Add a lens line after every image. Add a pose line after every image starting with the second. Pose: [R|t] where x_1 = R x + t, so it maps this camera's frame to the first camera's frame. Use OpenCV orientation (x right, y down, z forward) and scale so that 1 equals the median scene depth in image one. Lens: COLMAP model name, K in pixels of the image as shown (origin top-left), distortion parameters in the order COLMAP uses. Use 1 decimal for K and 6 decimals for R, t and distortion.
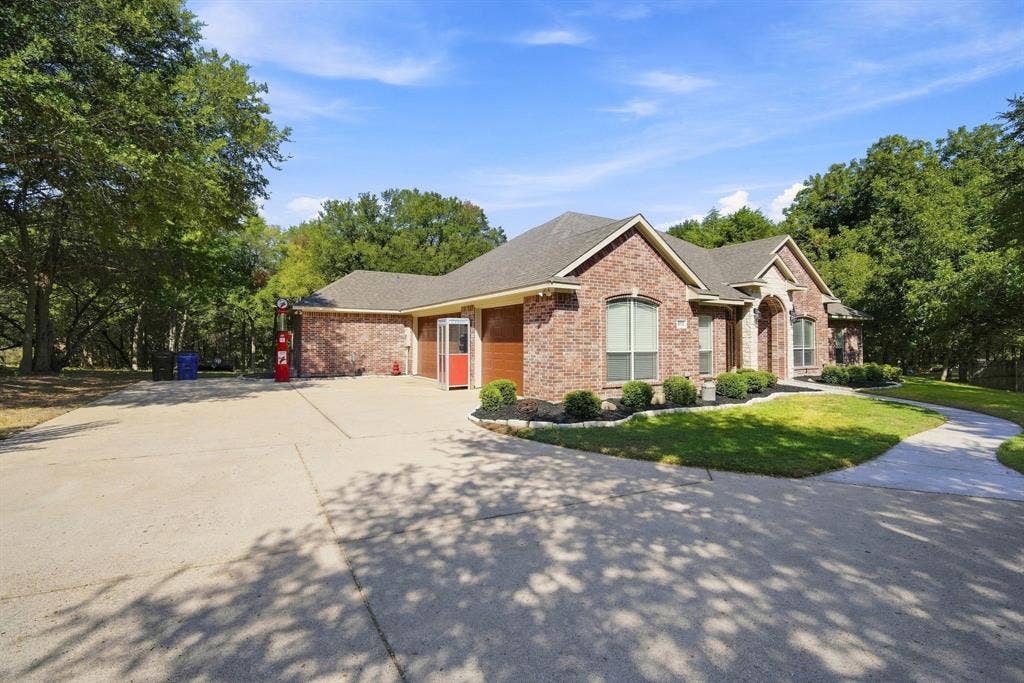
lens RADIAL K [[458.2, 0, 514.2], [0, 458.2, 340.5], [0, 0, 1]] dist [-0.006600, -0.000503]
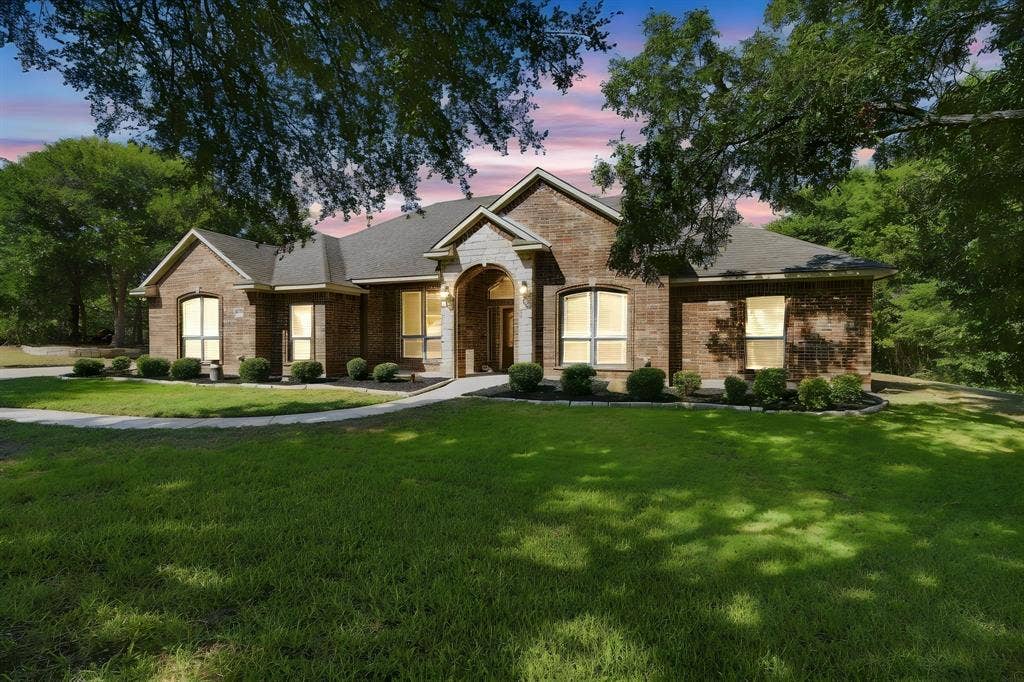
lens RADIAL K [[458.2, 0, 514.2], [0, 458.2, 343.8], [0, 0, 1]] dist [-0.006600, -0.000503]
pose [[0.630270, 0.002211, -0.776373, 1.639566], [0.001518, 0.999991, 0.004081, 0.035566], [0.776374, -0.003751, 0.630261, 0.811482]]
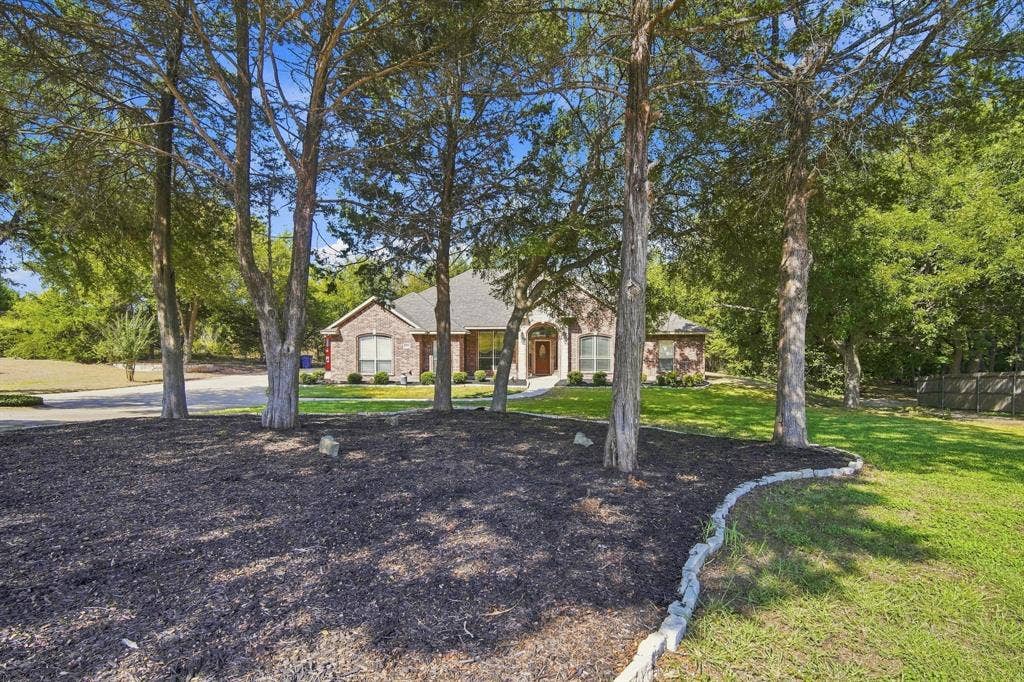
lens RADIAL K [[458.2, 0, 517.8], [0, 458.2, 339.2], [0, 0, 1]] dist [-0.006600, -0.000503]
pose [[0.835556, -0.007000, -0.549361, 1.841385], [0.006252, 0.999975, -0.003232, -0.056103], [0.549370, -0.000734, 0.835579, -0.390926]]
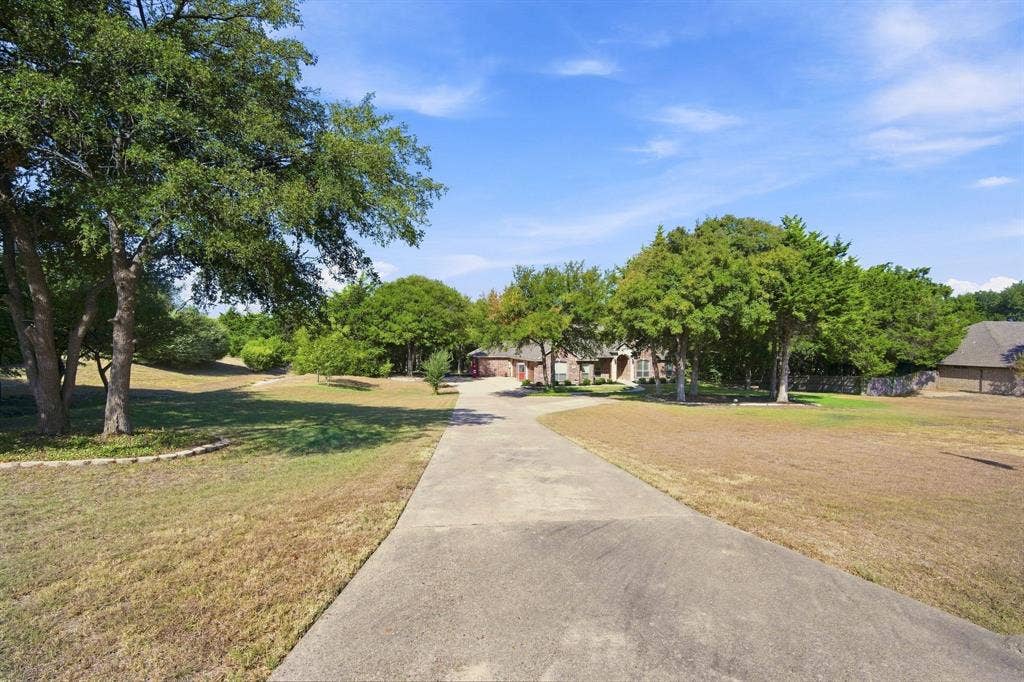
lens RADIAL K [[458.2, 0, 506.6], [0, 458.2, 338.3], [0, 0, 1]] dist [-0.006600, -0.000503]
pose [[0.971680, 0.006874, -0.236200, 0.742525], [-0.005926, 0.999971, 0.004723, -0.305757], [0.236226, -0.003190, 0.971693, -3.116158]]
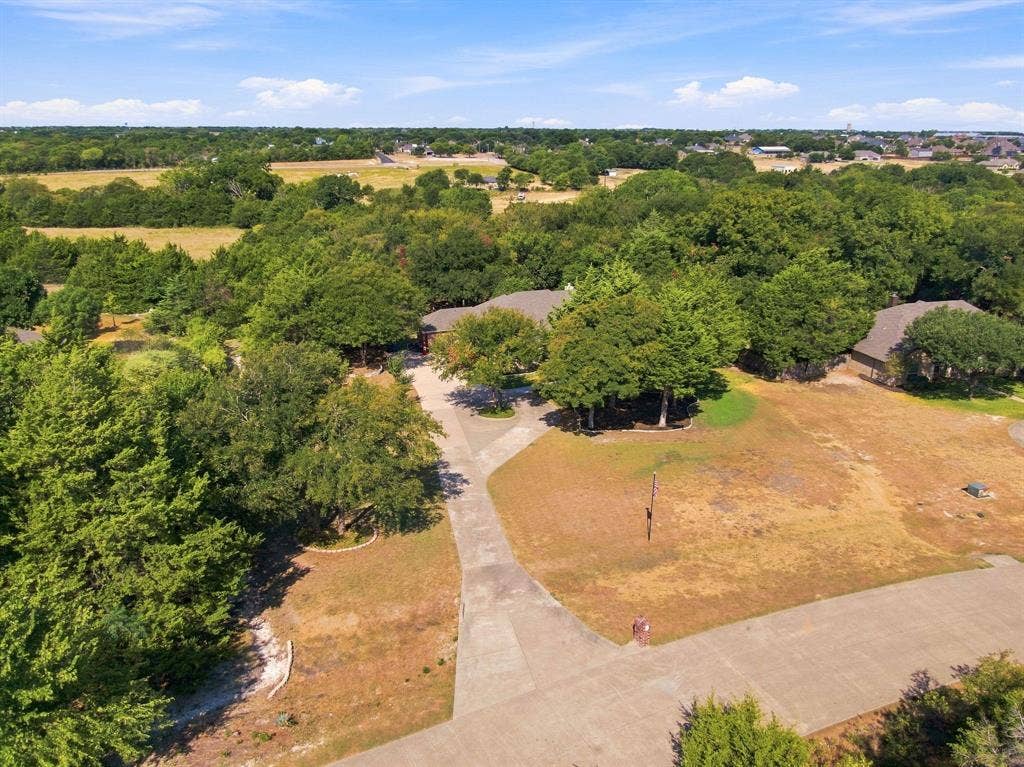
lens RADIAL K [[754.5, 0, 513.2], [0, 754.5, 386.4], [0, 0, 1]] dist [-0.003143, -0.001644]
pose [[0.988190, 0.042223, -0.147300, 1.293019], [0.008888, 0.943876, 0.330180, -2.038896], [0.152974, -0.327590, 0.932354, -5.595924]]
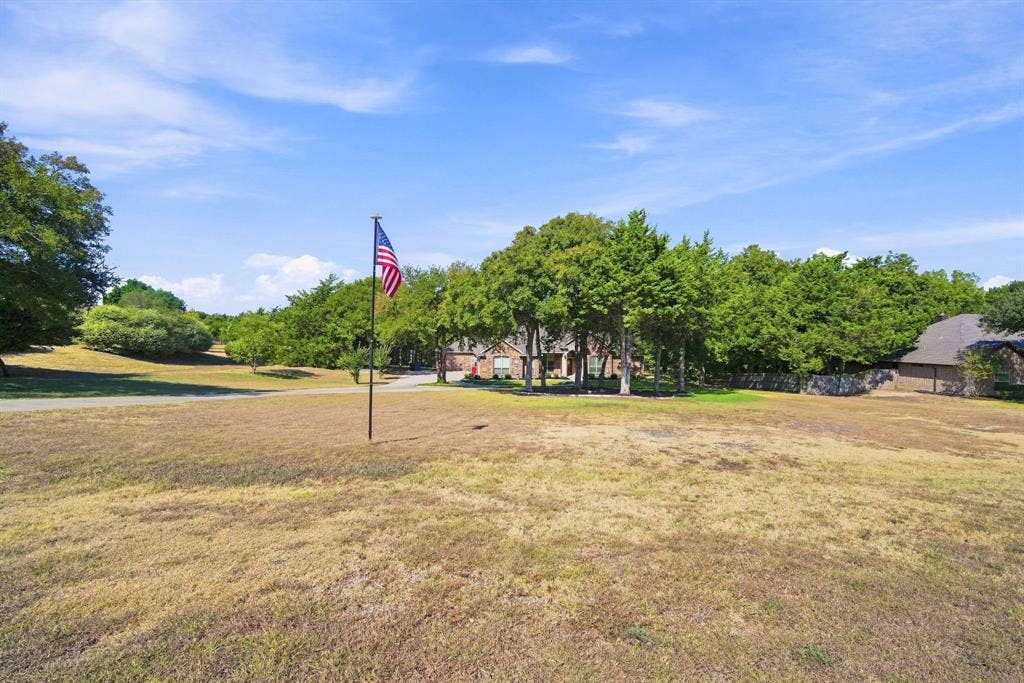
lens RADIAL K [[458.2, 0, 507.5], [0, 458.2, 337.3], [0, 0, 1]] dist [-0.006600, -0.000503]
pose [[0.920477, 0.006976, -0.390734, 1.937682], [-0.005559, 0.999973, 0.004758, -0.280924], [0.390756, -0.002208, 0.920491, -2.945777]]
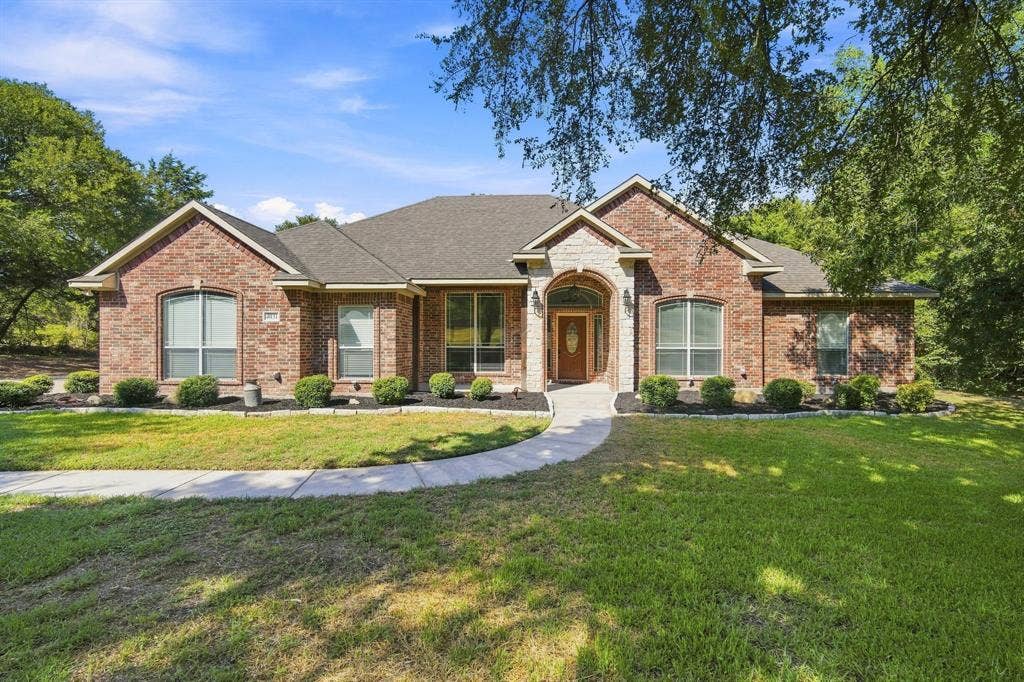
lens RADIAL K [[458.2, 0, 519.7], [0, 458.2, 343.3], [0, 0, 1]] dist [-0.006600, -0.000503]
pose [[0.841347, 0.000412, -0.540495, 1.211945], [0.002034, 0.999990, 0.003928, 0.011630], [0.540491, -0.004404, 0.841338, 0.524137]]
